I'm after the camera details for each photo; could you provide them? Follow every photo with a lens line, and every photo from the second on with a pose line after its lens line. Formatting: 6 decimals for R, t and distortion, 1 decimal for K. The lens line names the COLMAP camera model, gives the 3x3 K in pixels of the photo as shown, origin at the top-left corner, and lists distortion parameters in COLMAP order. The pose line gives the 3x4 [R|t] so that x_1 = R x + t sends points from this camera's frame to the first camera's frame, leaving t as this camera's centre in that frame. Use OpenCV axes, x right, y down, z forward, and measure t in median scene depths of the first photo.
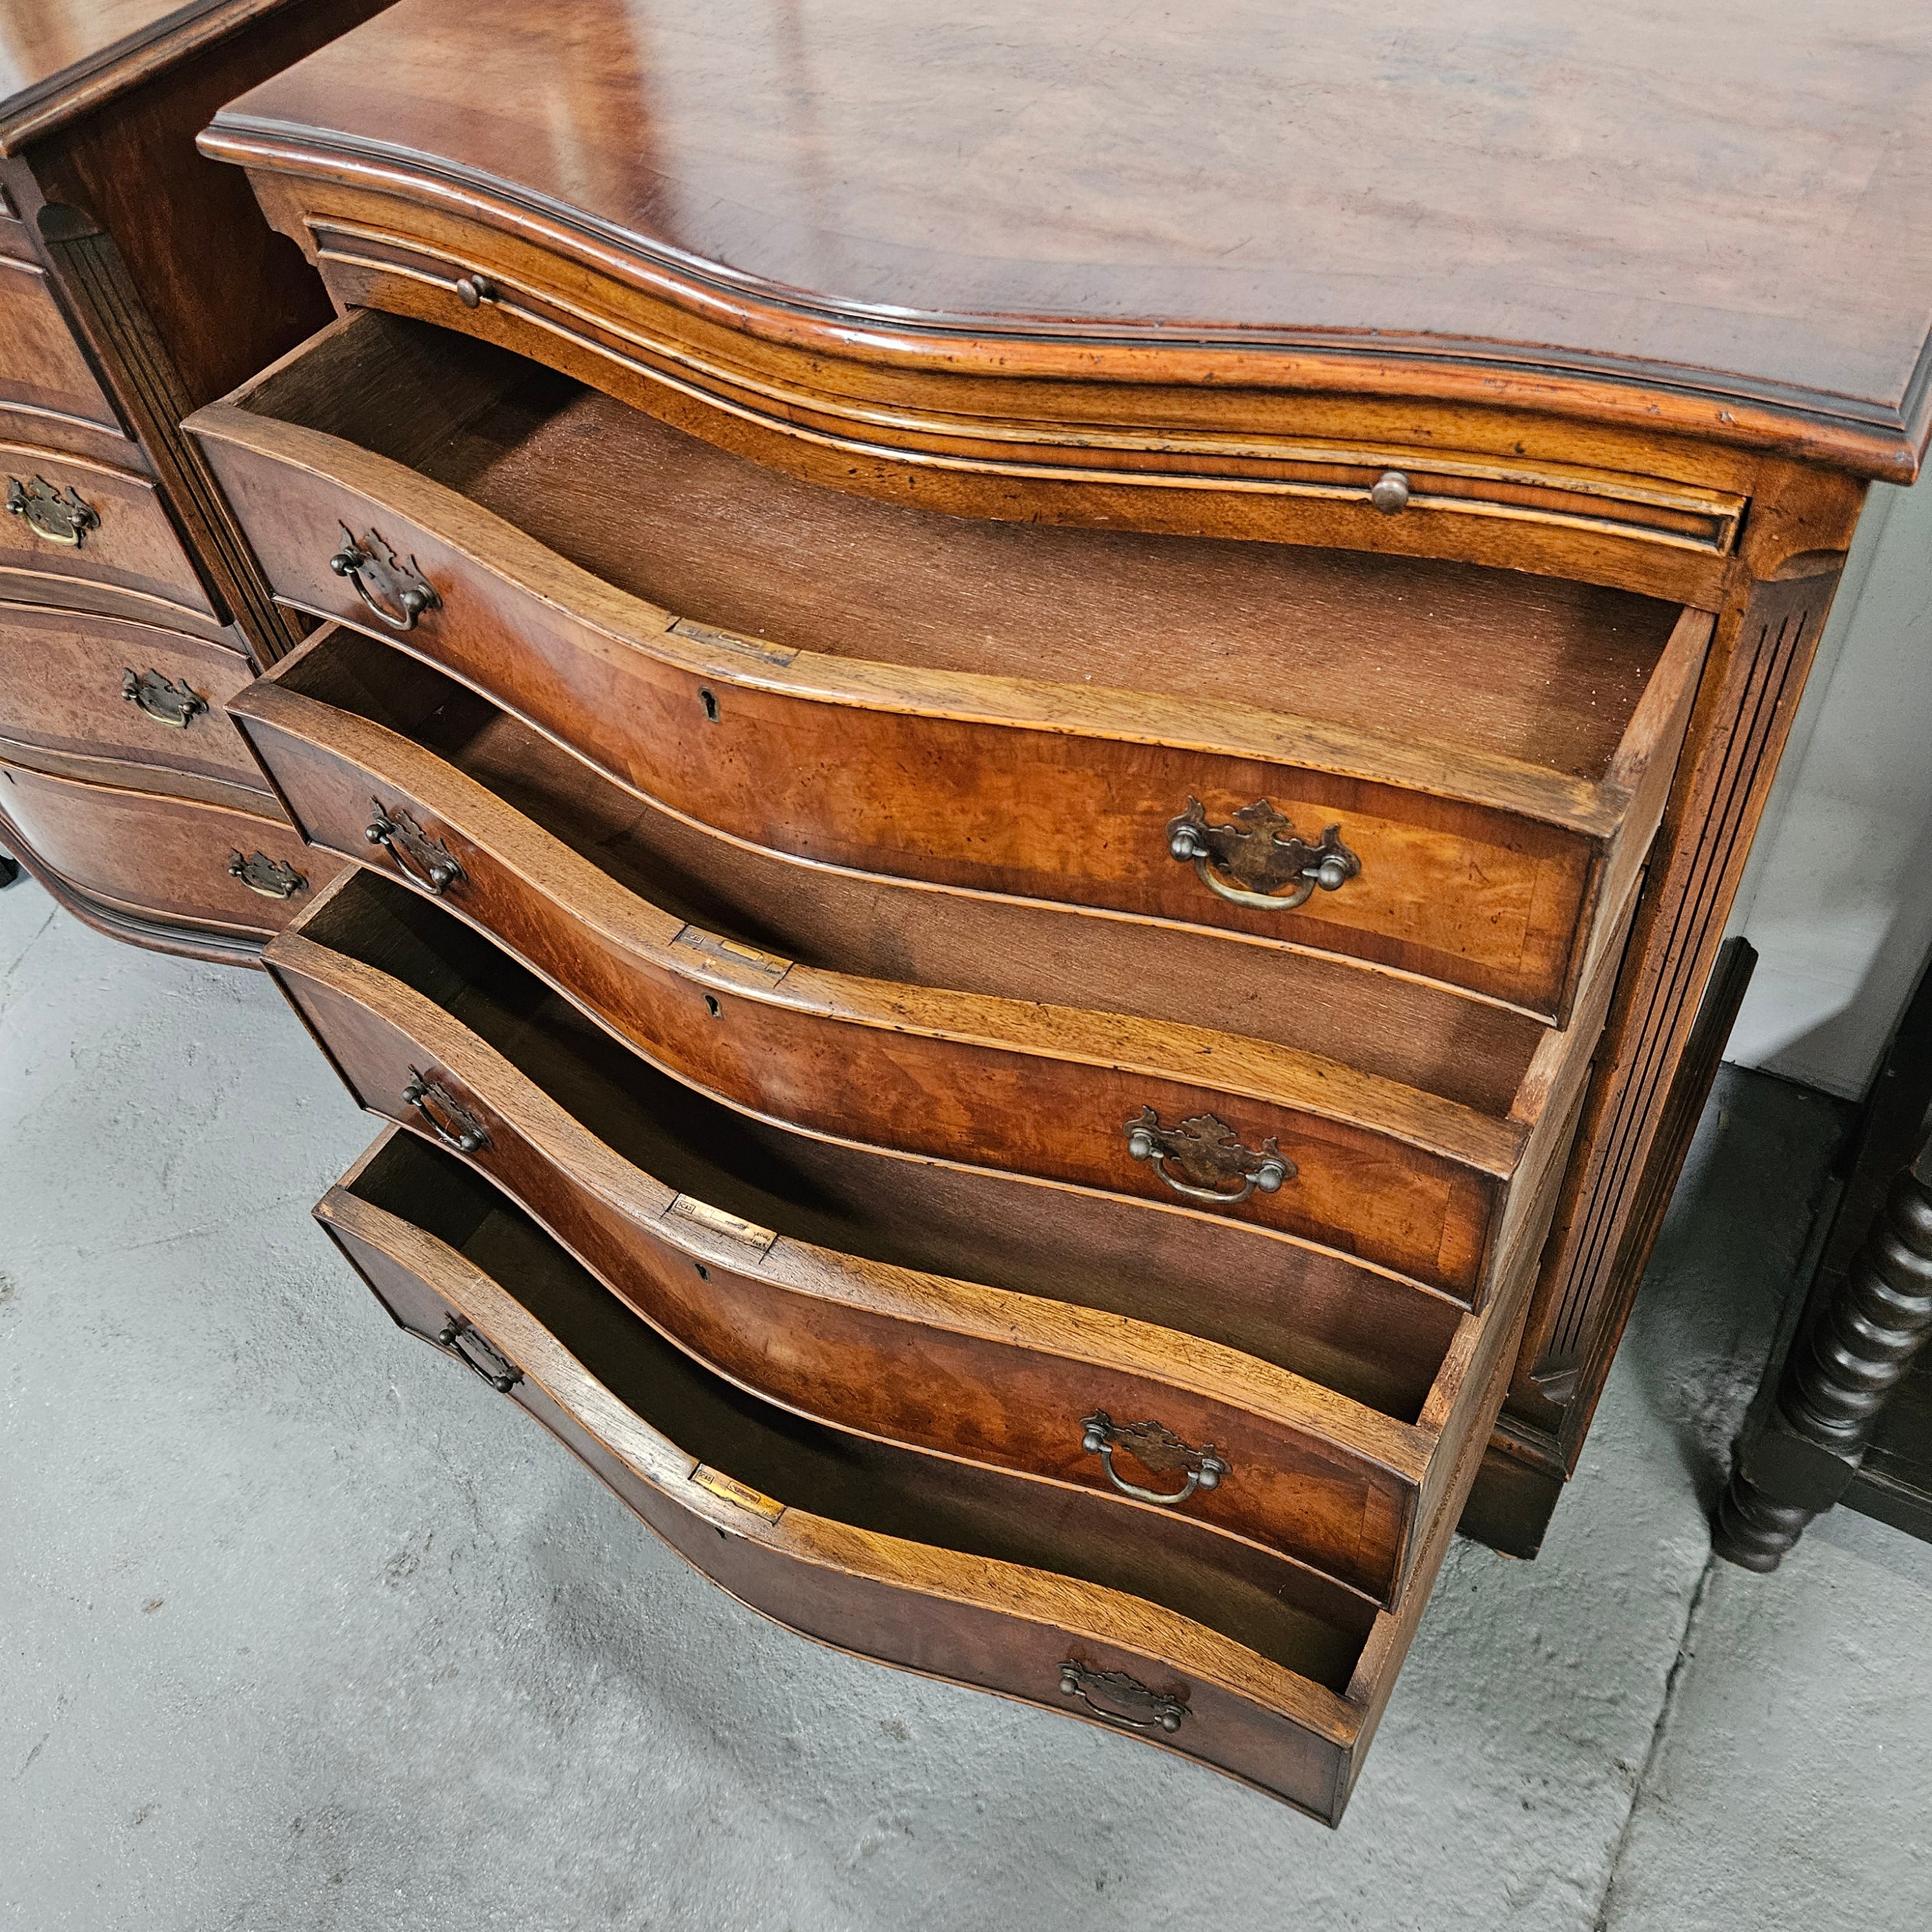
lens RADIAL K [[1751.7, 0, 971.5], [0, 1751.7, 957.1], [0, 0, 1]] dist [0.057579, -0.059919]
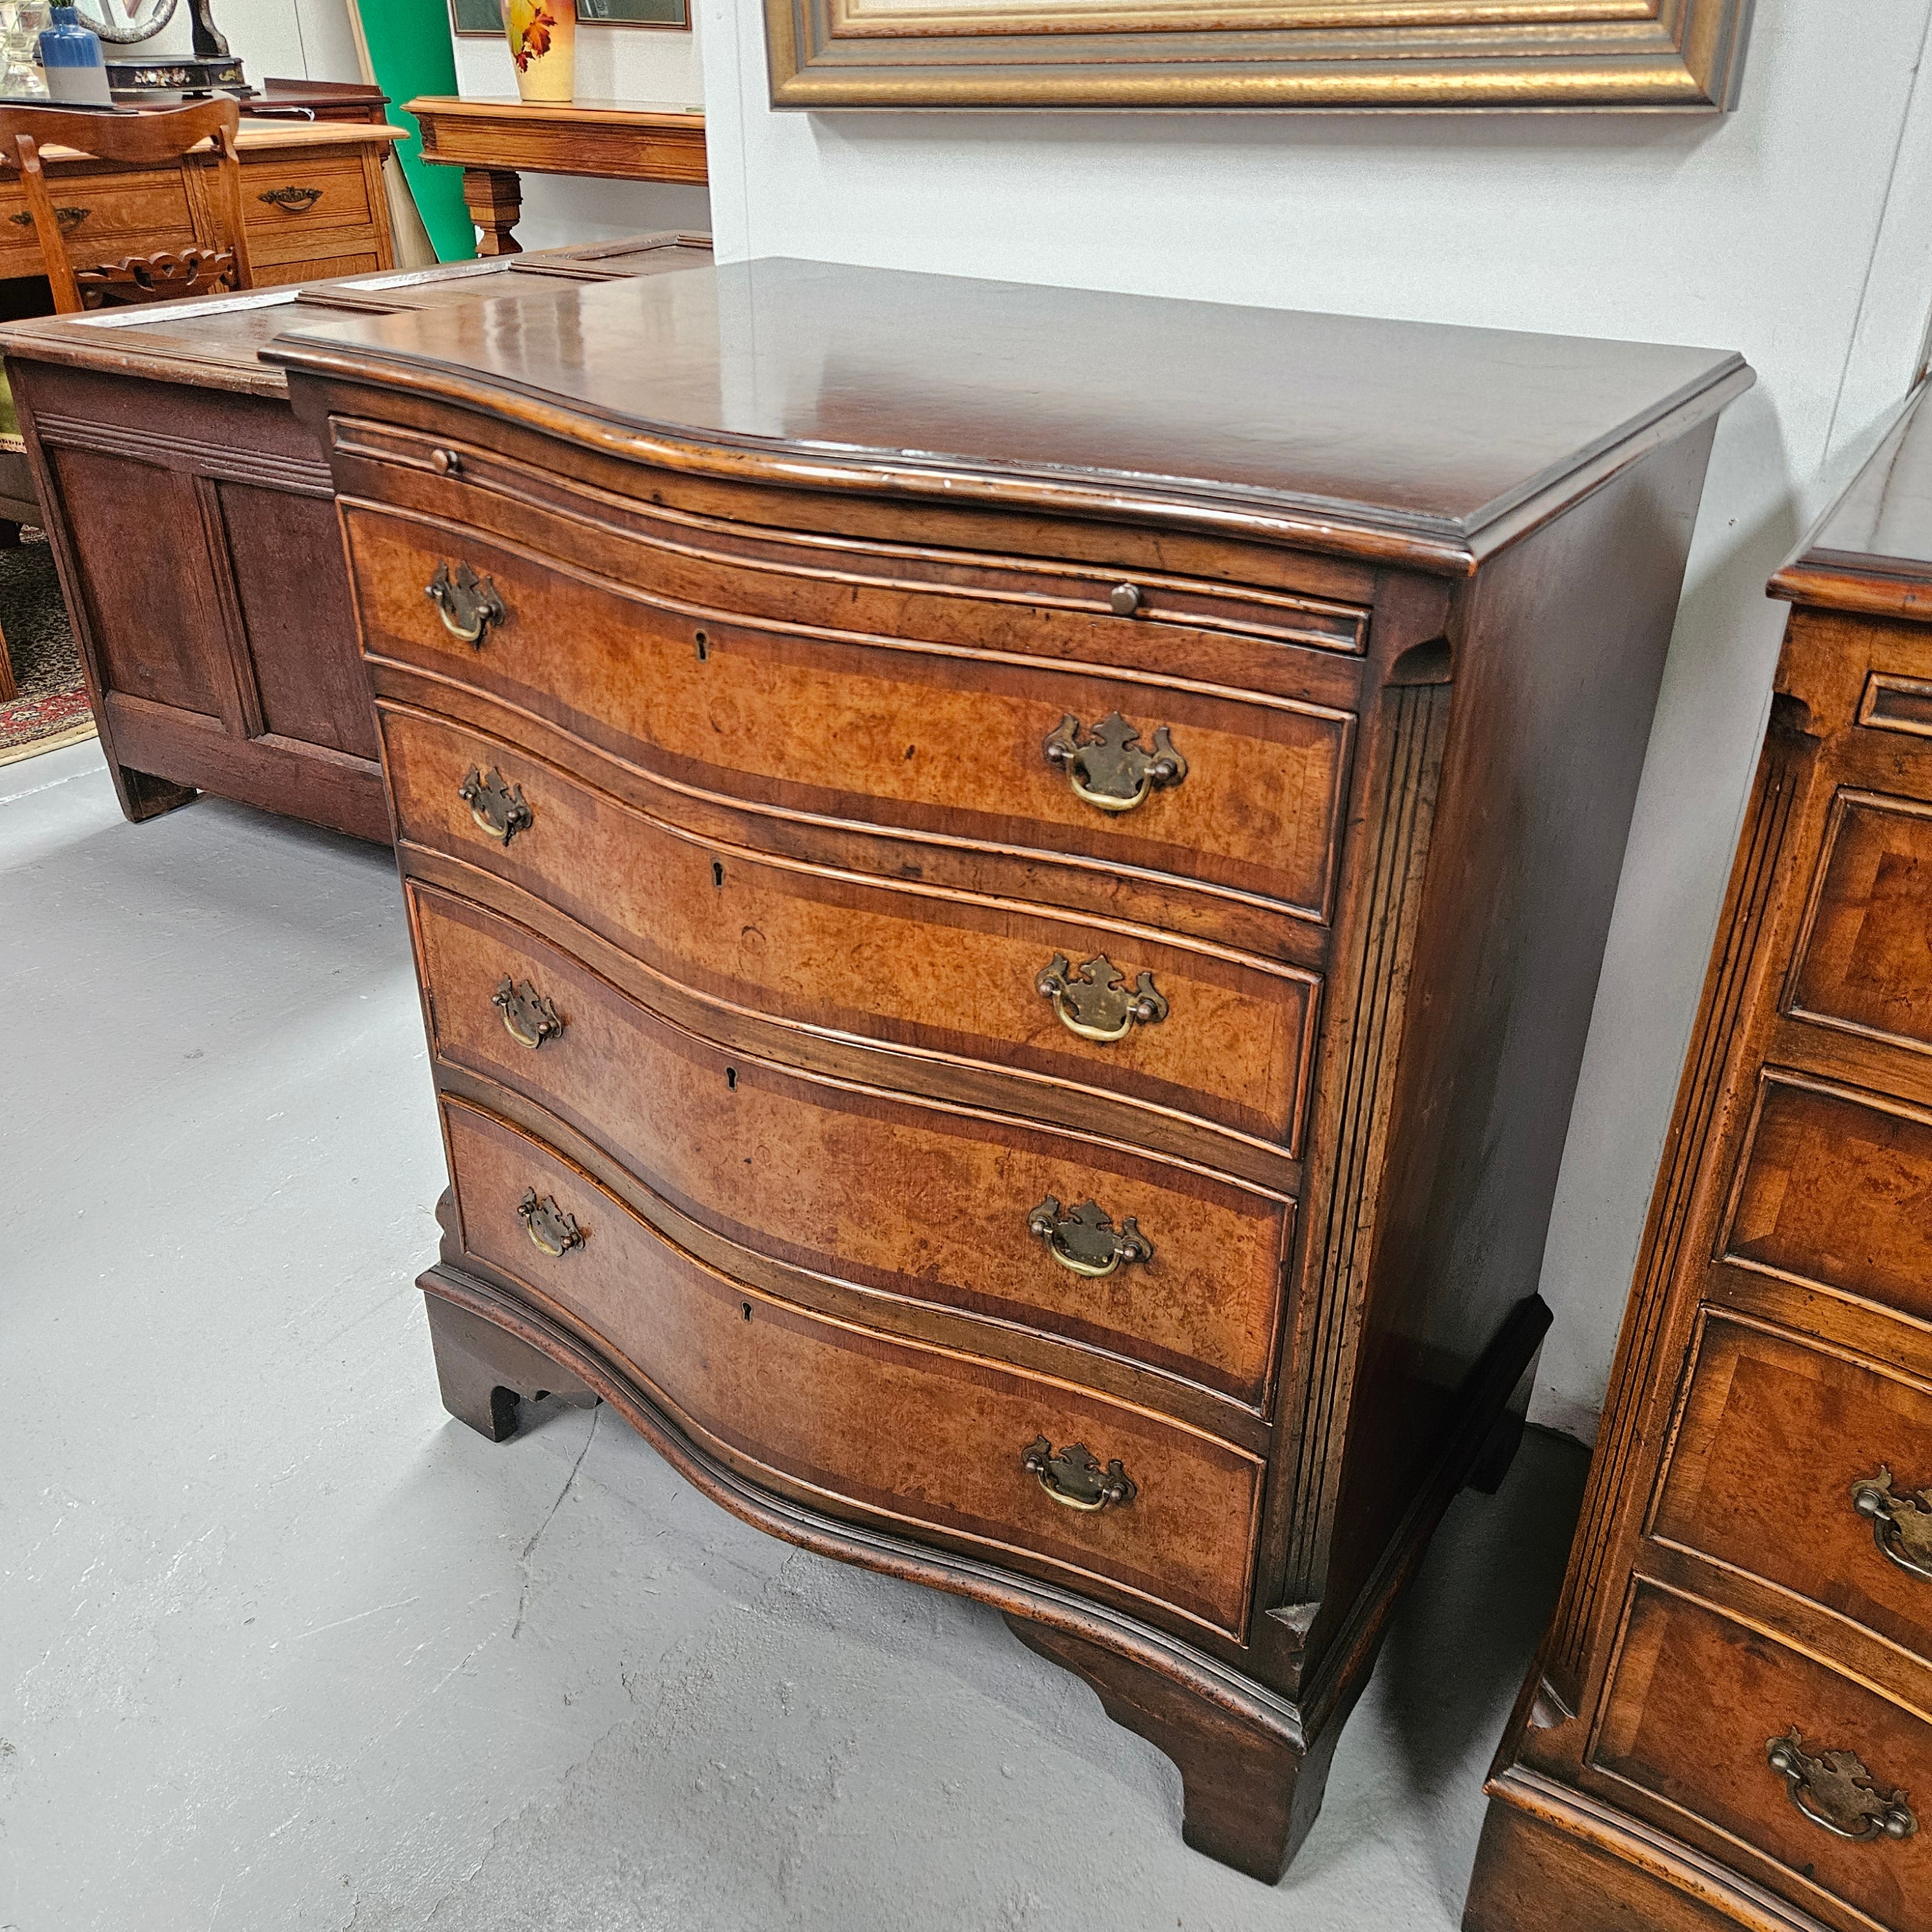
lens RADIAL K [[1727.0, 0, 971.3], [0, 1727.0, 945.9], [0, 0, 1]] dist [0.095290, -0.118316]
pose [[0.993147, 0.116331, 0.011262, -0.947344], [-0.105243, 0.932047, -0.346717, 0.013822], [-0.050831, 0.343156, 0.937902, 0.395269]]
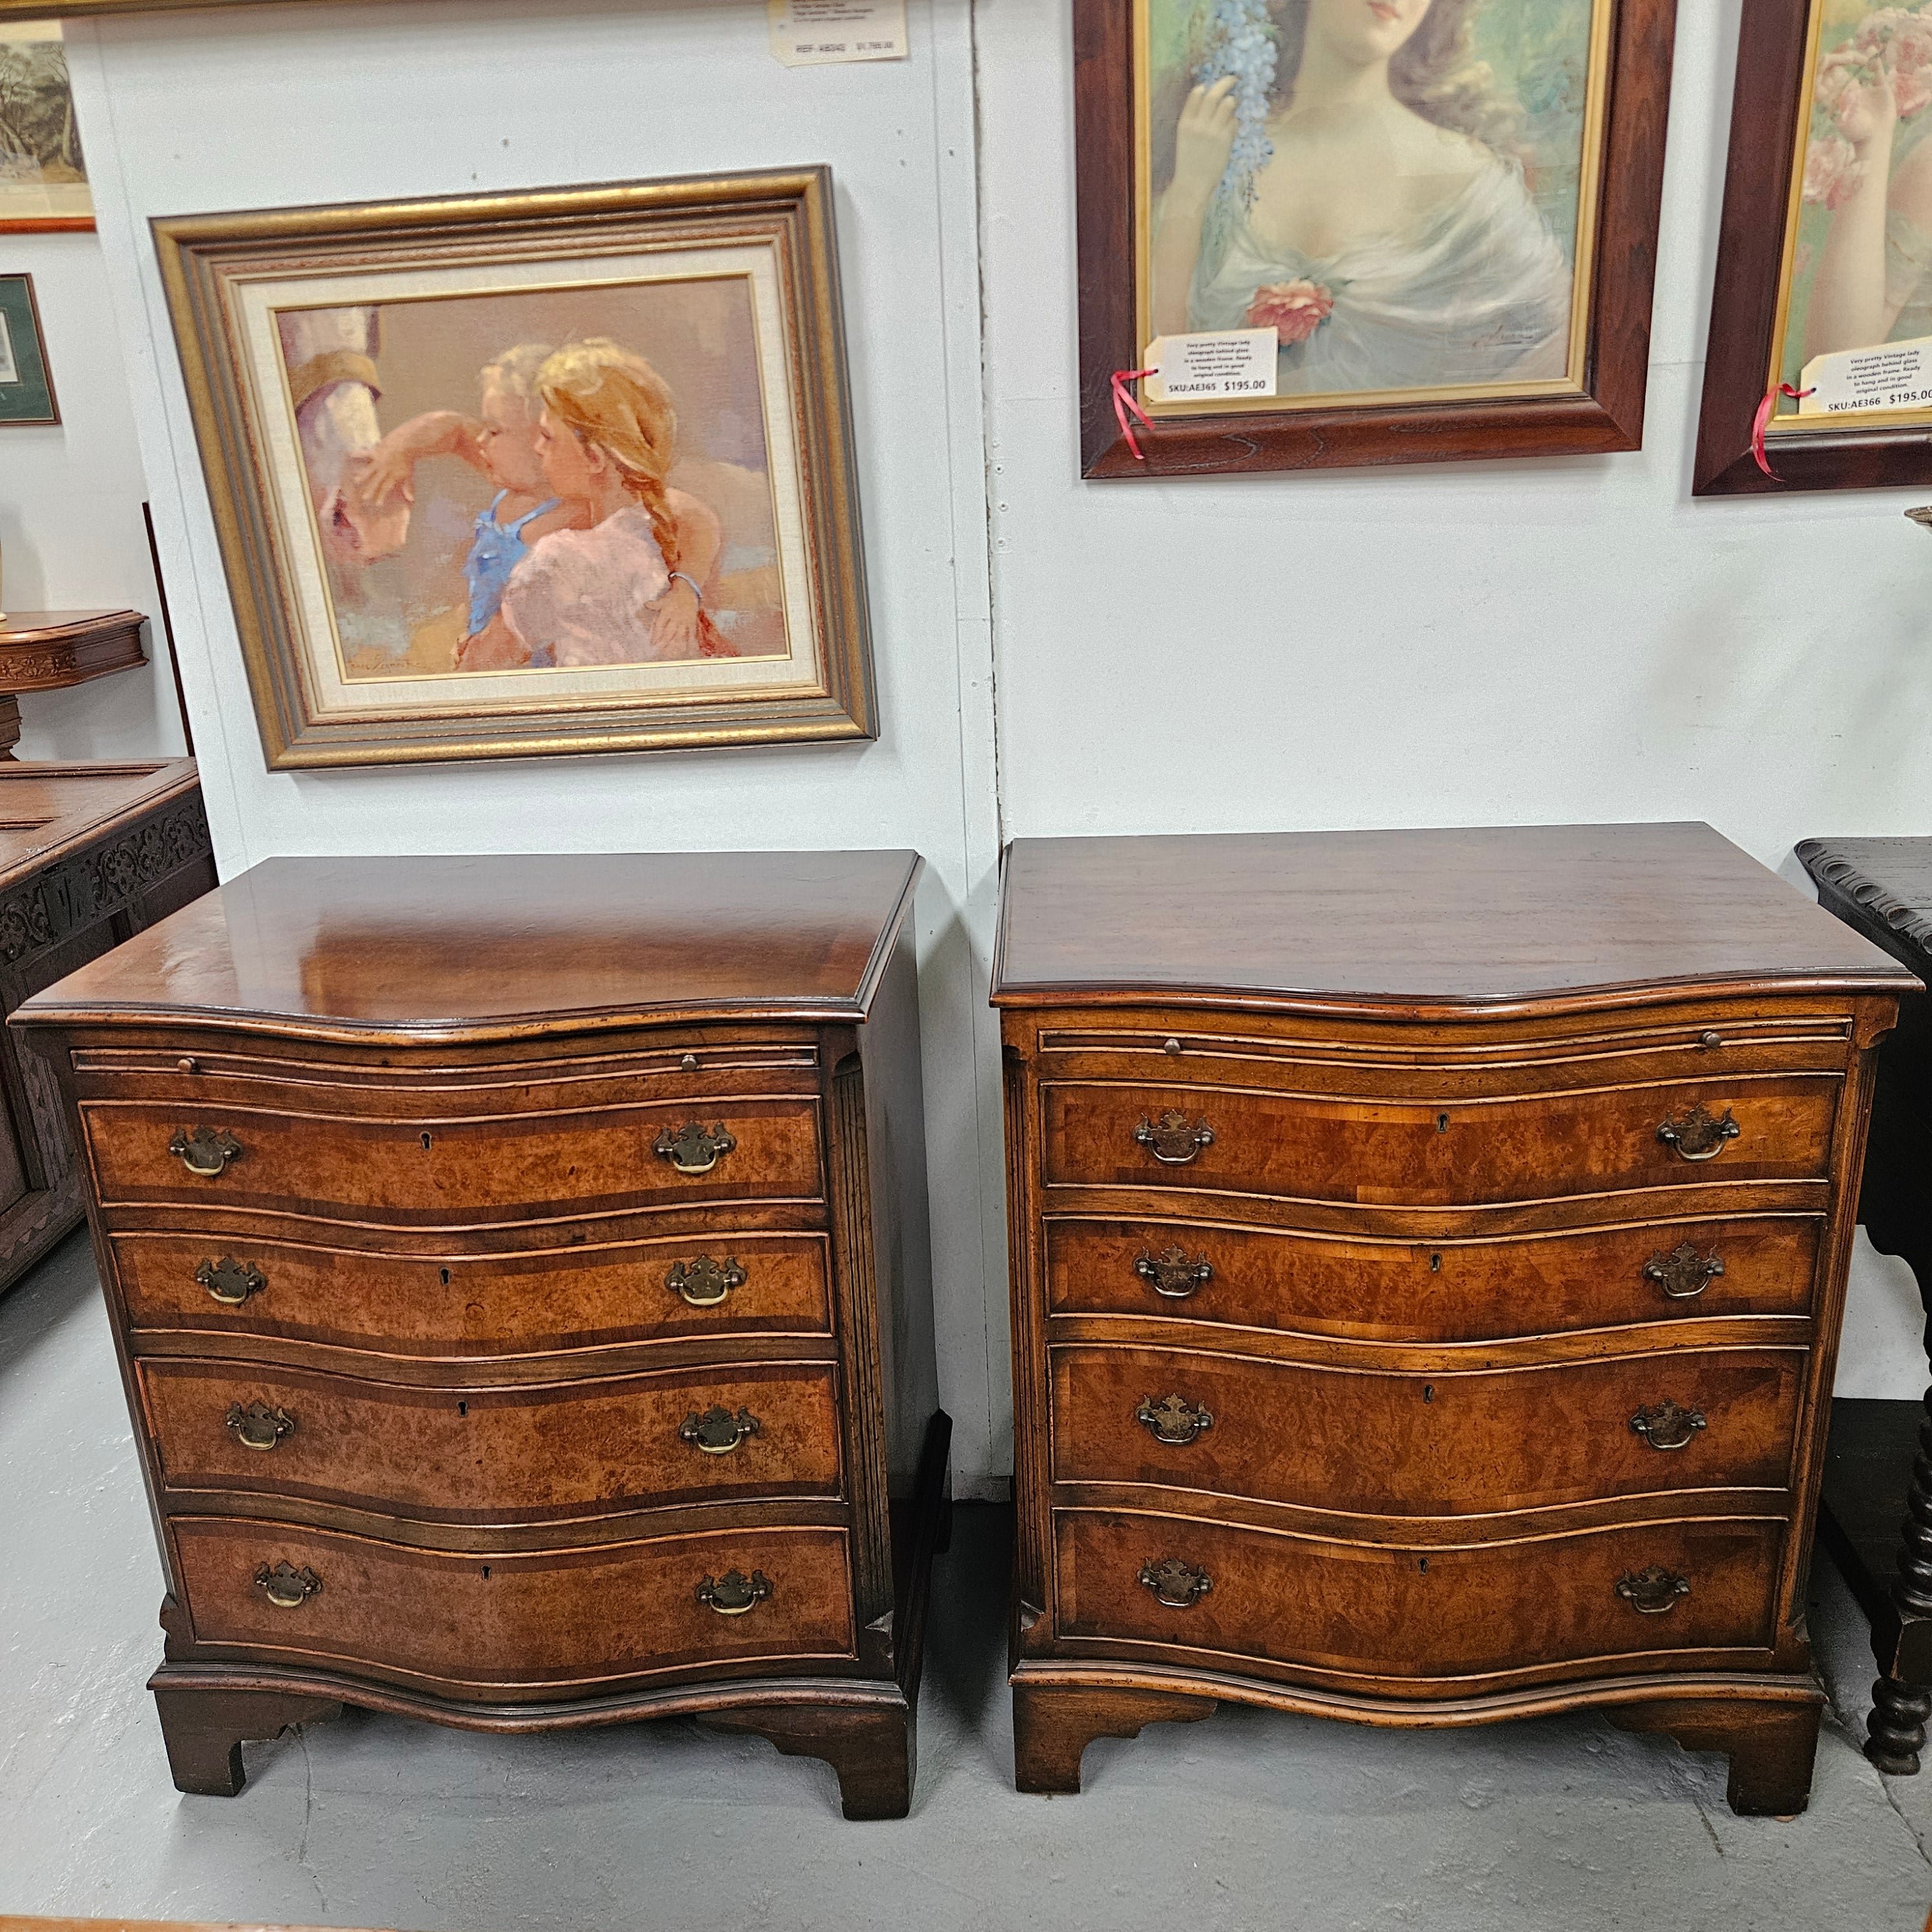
lens RADIAL K [[1728.5, 0, 934.5], [0, 1728.5, 937.3], [0, 0, 1]] dist [0.092332, -0.098871]
pose [[0.901773, -0.078279, 0.425063, -1.486676], [0.291715, 0.835905, -0.464936, 0.353874], [-0.318917, 0.543264, 0.776631, -0.470610]]
